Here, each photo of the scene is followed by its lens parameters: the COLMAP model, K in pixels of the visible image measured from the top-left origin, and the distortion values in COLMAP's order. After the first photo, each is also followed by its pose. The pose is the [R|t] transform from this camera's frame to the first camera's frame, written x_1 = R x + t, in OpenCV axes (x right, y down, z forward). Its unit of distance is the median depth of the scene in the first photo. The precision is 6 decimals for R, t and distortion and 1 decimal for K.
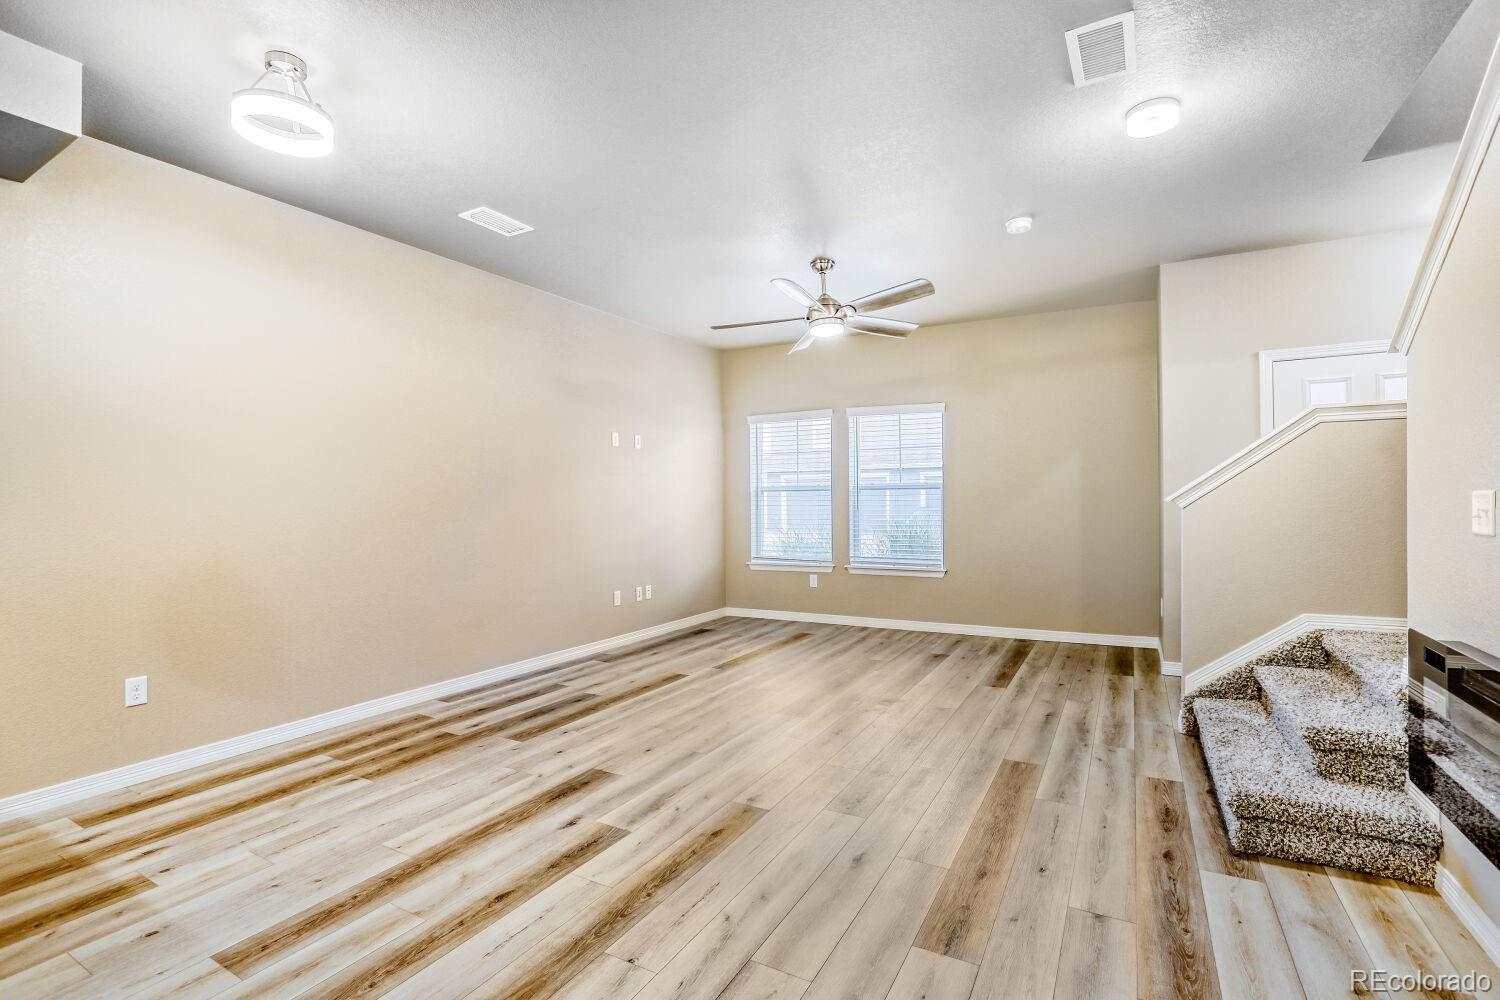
lens RADIAL K [[700.7, 0, 750.0], [0, 700.7, 500.0], [0, 0, 1]] dist [-0.055540, 0.020527]
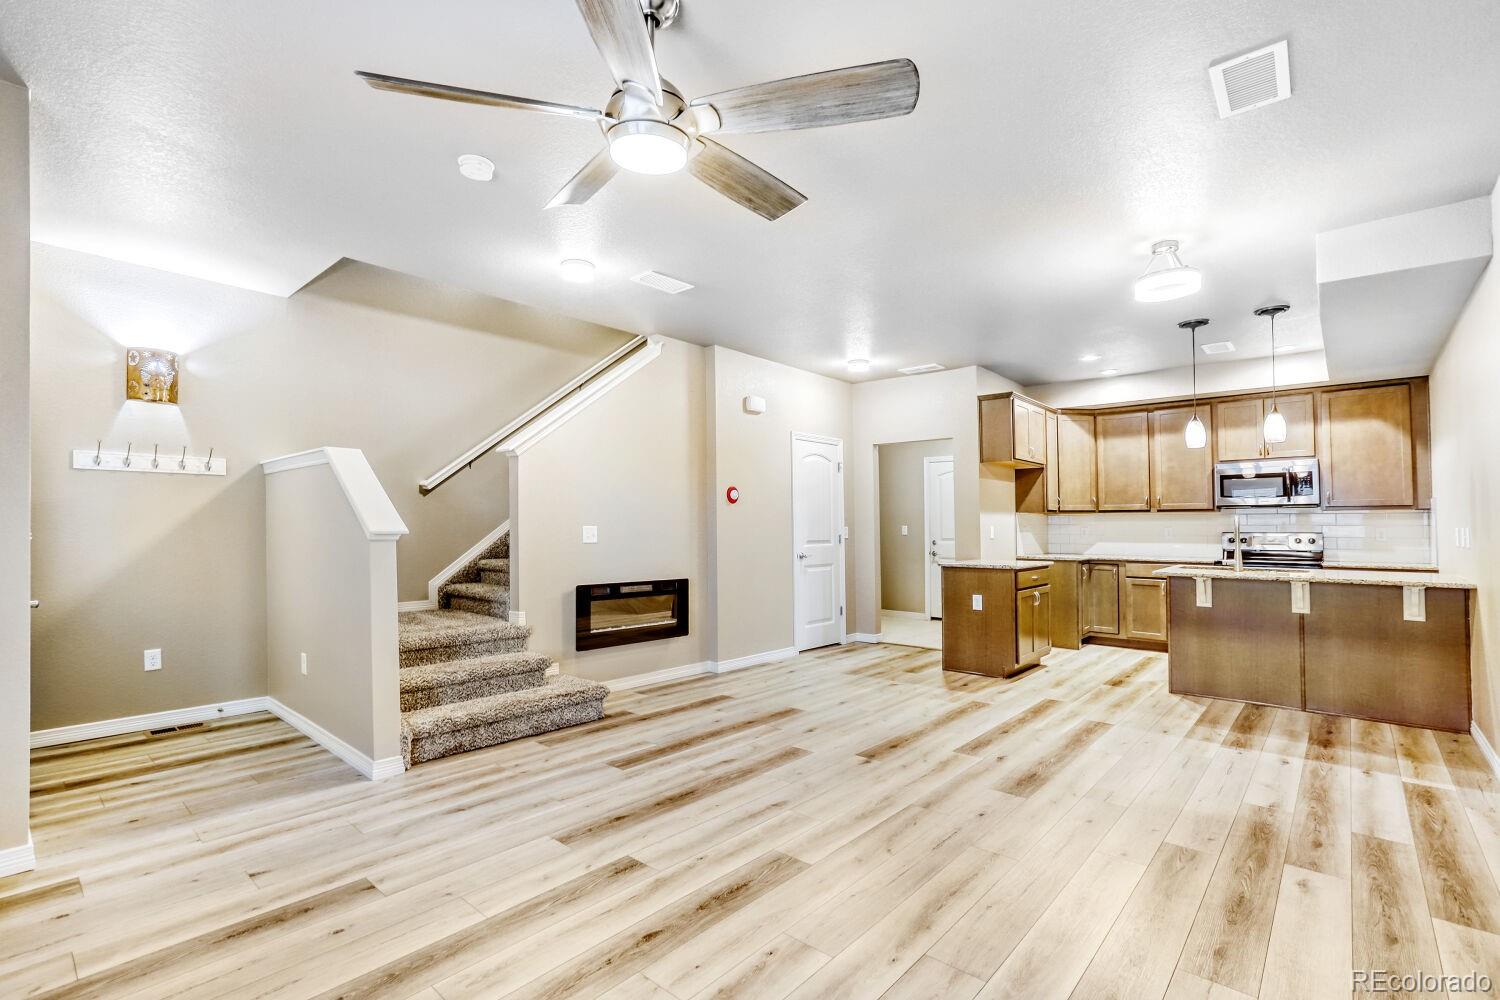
lens RADIAL K [[680.9, 0, 734.1], [0, 680.9, 495.4], [0, 0, 1]] dist [-0.011115, 0.000317]
pose [[-0.971991, 0.017671, 0.234352, -0.043860], [0.006511, 0.998811, -0.048313, 0.001136], [-0.234927, -0.045434, -0.970951, 1.631890]]
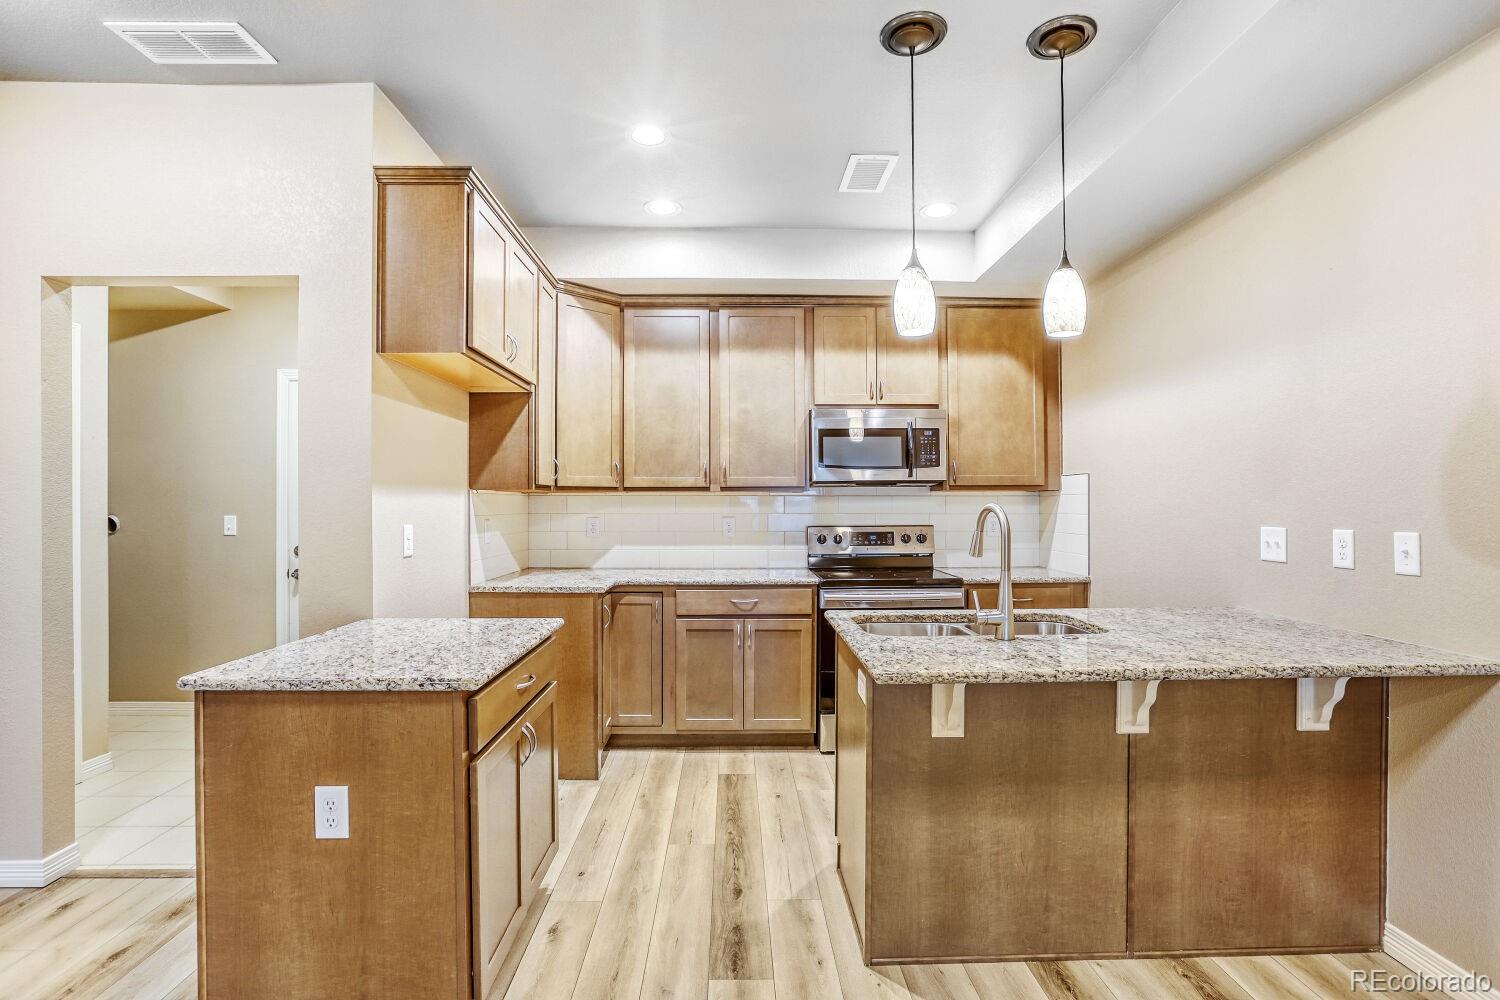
lens RADIAL K [[742.8, 0, 750.0], [0, 742.8, 500.0], [0, 0, 1]] dist [-0.024357, 0.000130]
pose [[-0.866120, 0.007747, -0.499775, -0.198190], [0.008500, 0.999964, 0.000770, -0.021095], [0.499763, -0.003581, -0.866155, 0.617751]]
